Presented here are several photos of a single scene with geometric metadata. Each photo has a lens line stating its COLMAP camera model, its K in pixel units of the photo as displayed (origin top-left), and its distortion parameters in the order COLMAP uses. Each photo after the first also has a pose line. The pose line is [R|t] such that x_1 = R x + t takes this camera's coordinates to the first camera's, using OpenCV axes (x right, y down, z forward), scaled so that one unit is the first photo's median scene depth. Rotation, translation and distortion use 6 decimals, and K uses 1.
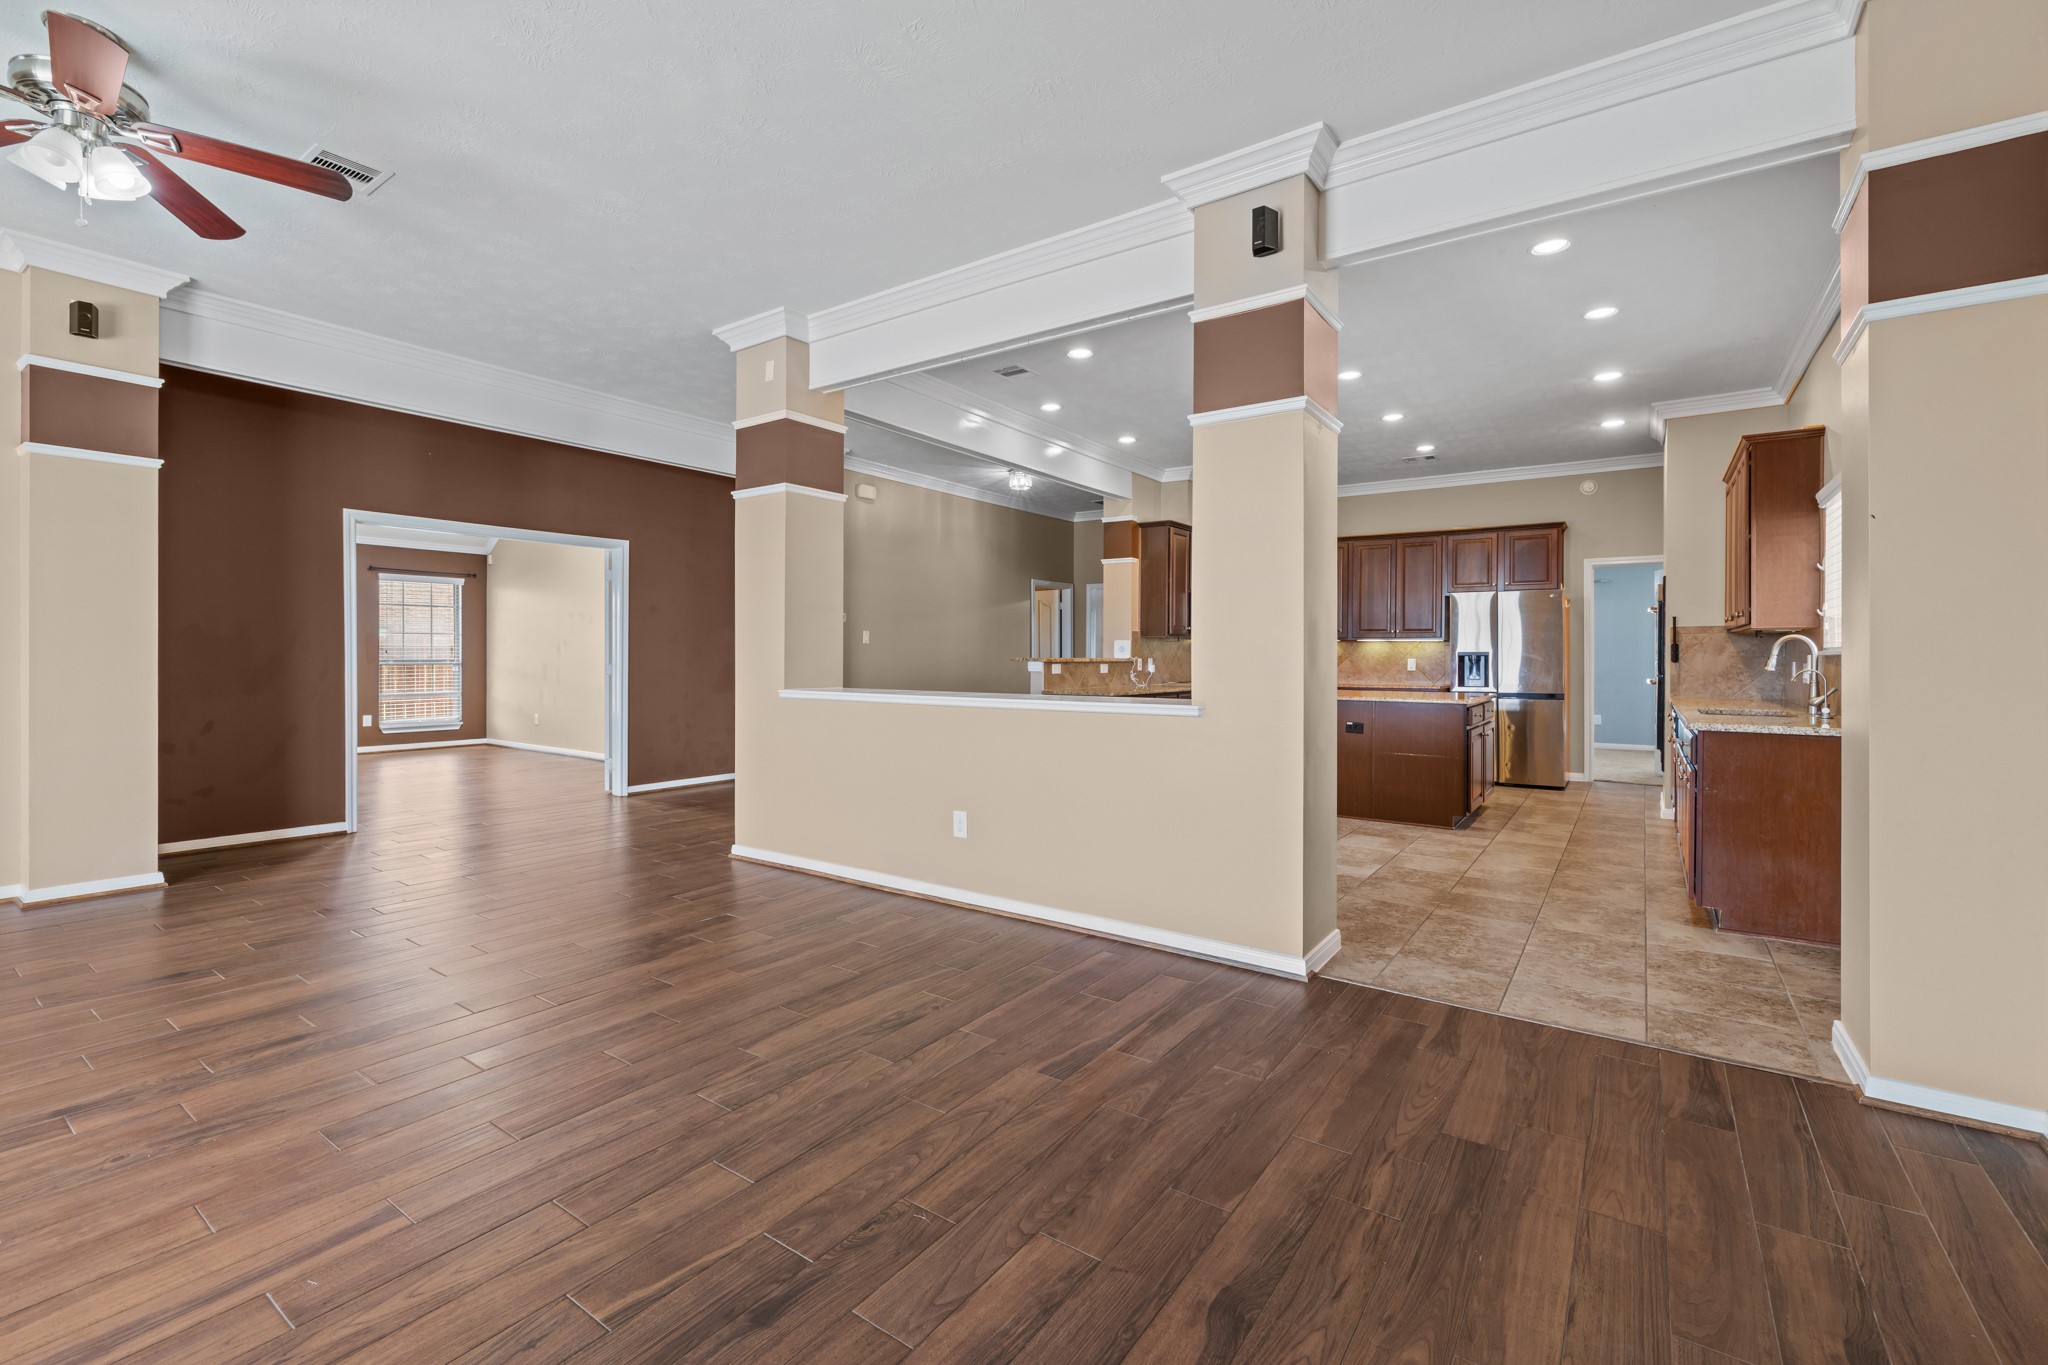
lens RADIAL K [[887.1, 0, 1007.1], [0, 887.1, 662.9], [0, 0, 1]] dist [-0.003118, 0.002479]
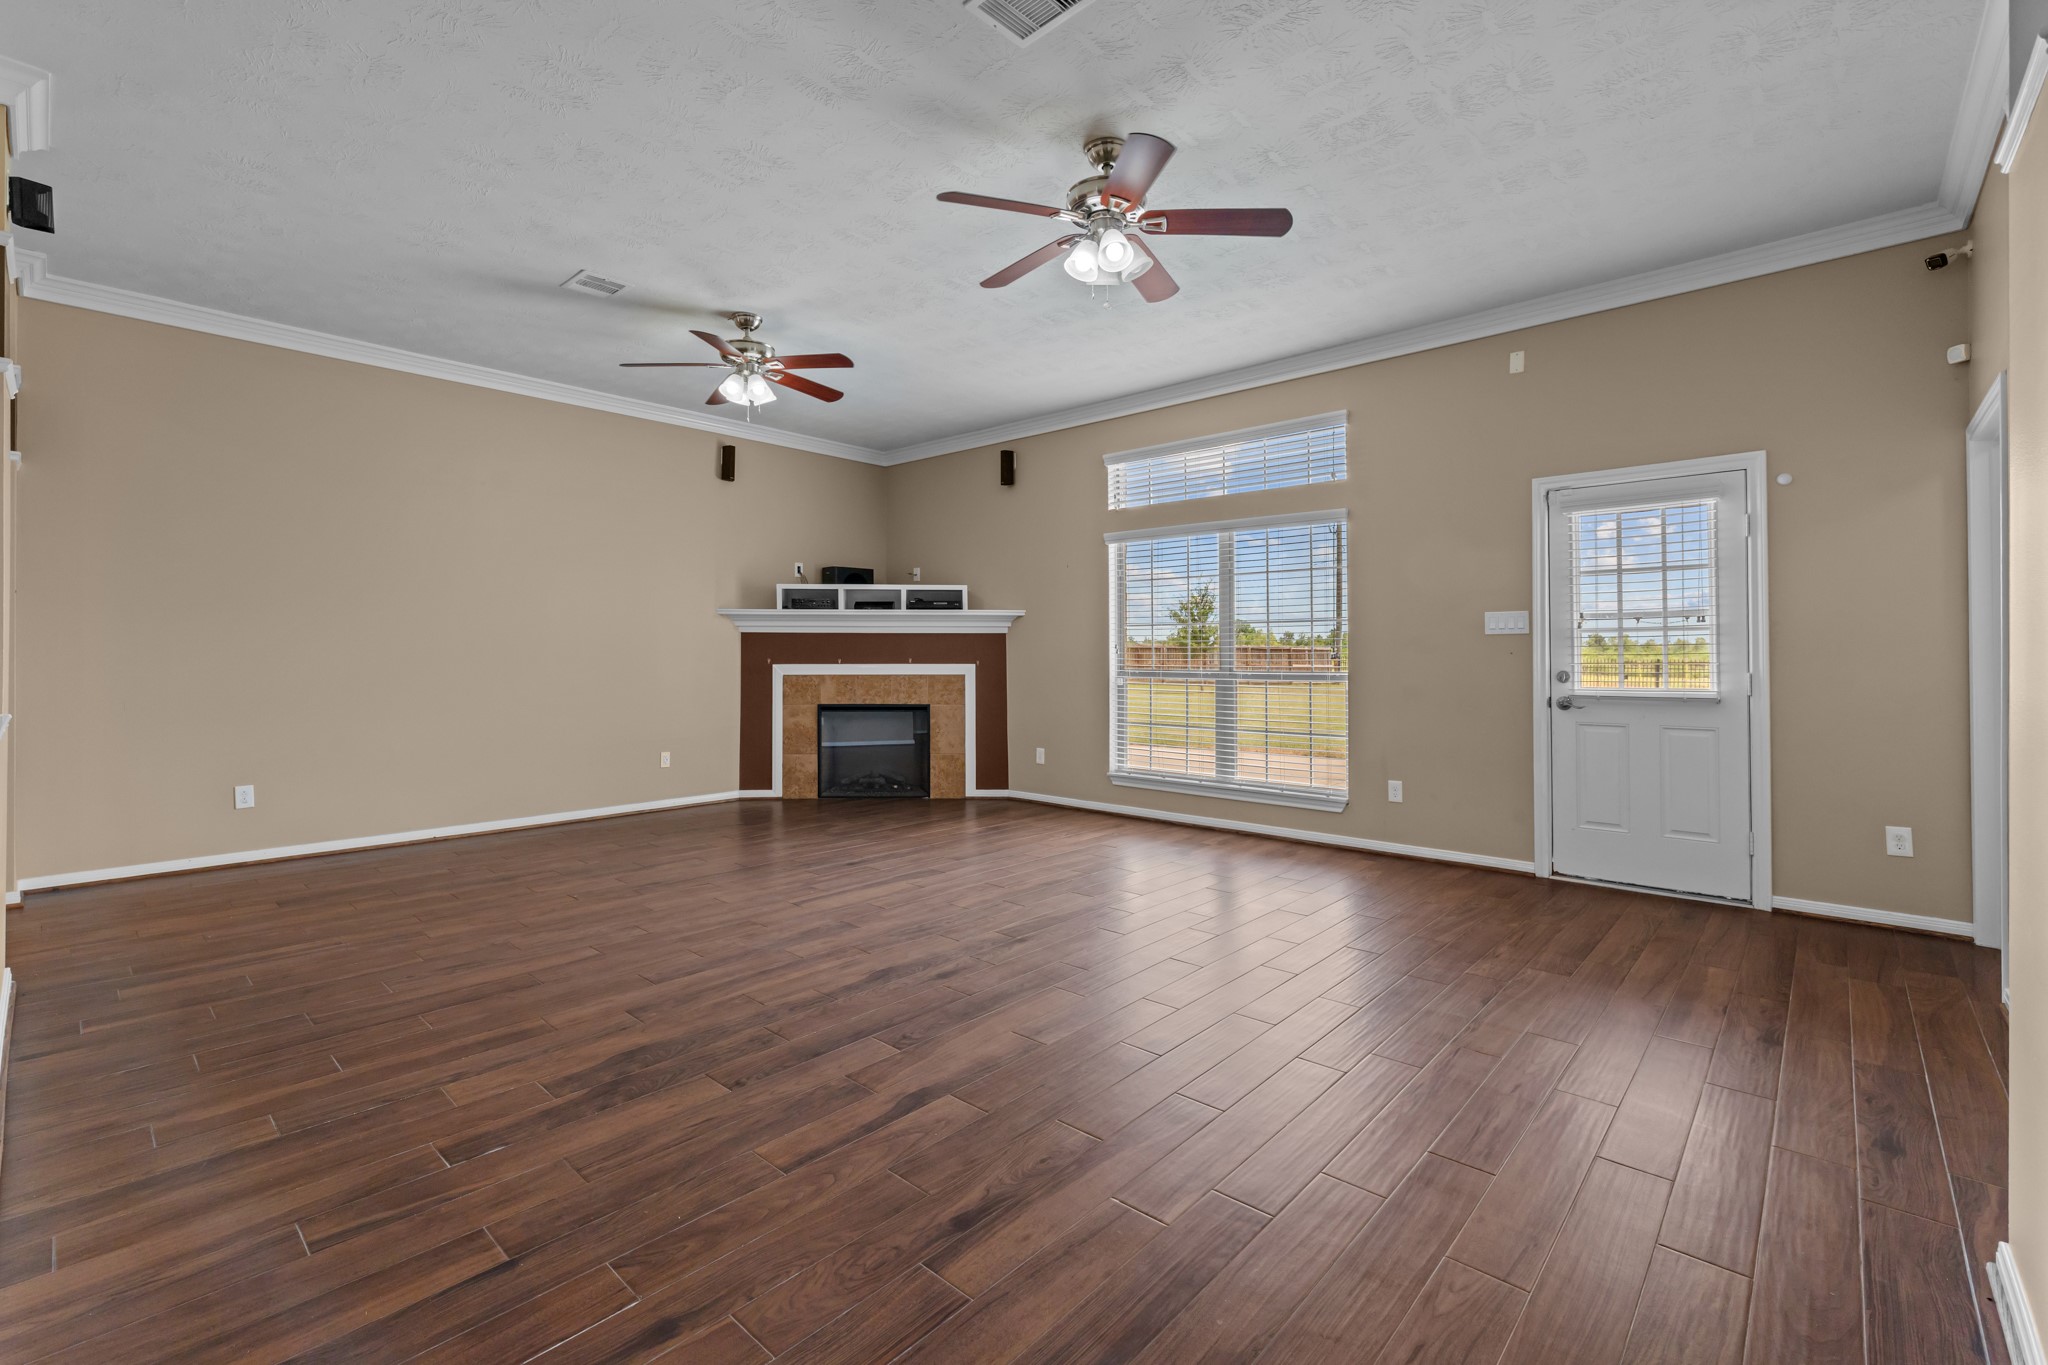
lens RADIAL K [[887.1, 0, 1014.5], [0, 887.1, 654.4], [0, 0, 1]] dist [-0.003118, 0.002479]
pose [[-0.993153, -0.005567, 0.116685, -0.378326], [-0.004537, 0.999948, 0.009091, -0.009191], [-0.116729, 0.008500, -0.993127, 0.796266]]
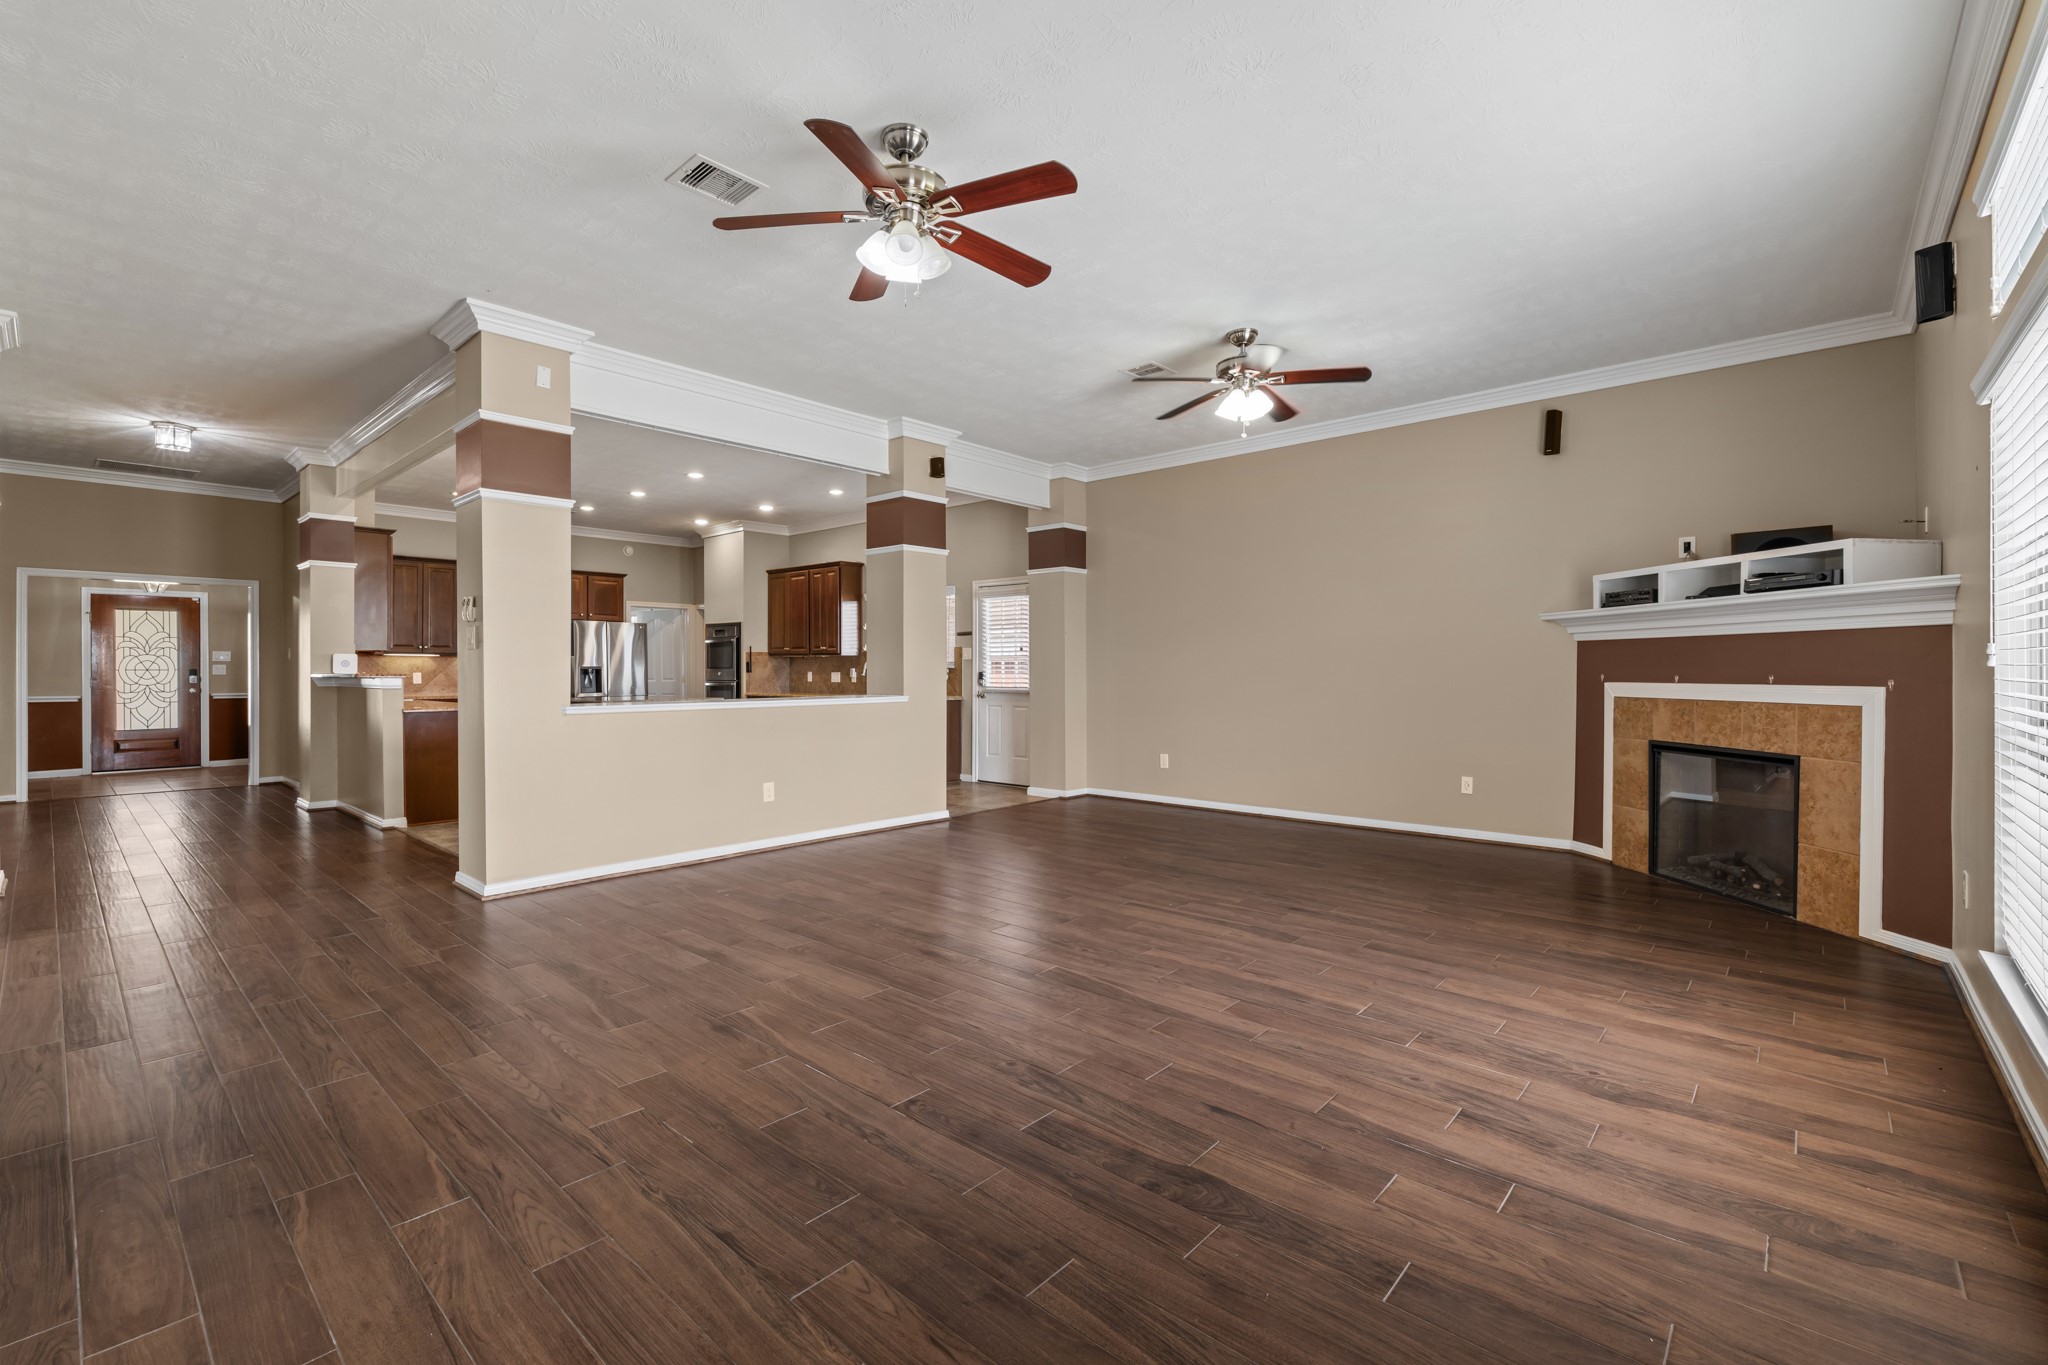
lens RADIAL K [[887.1, 0, 1014.4], [0, 887.1, 670.8], [0, 0, 1]] dist [-0.003118, 0.002479]
pose [[0.110373, -0.006174, 0.993871, -0.781809], [0.010751, 0.999930, 0.005018, -0.006165], [-0.993832, 0.010131, 0.110432, 0.260297]]
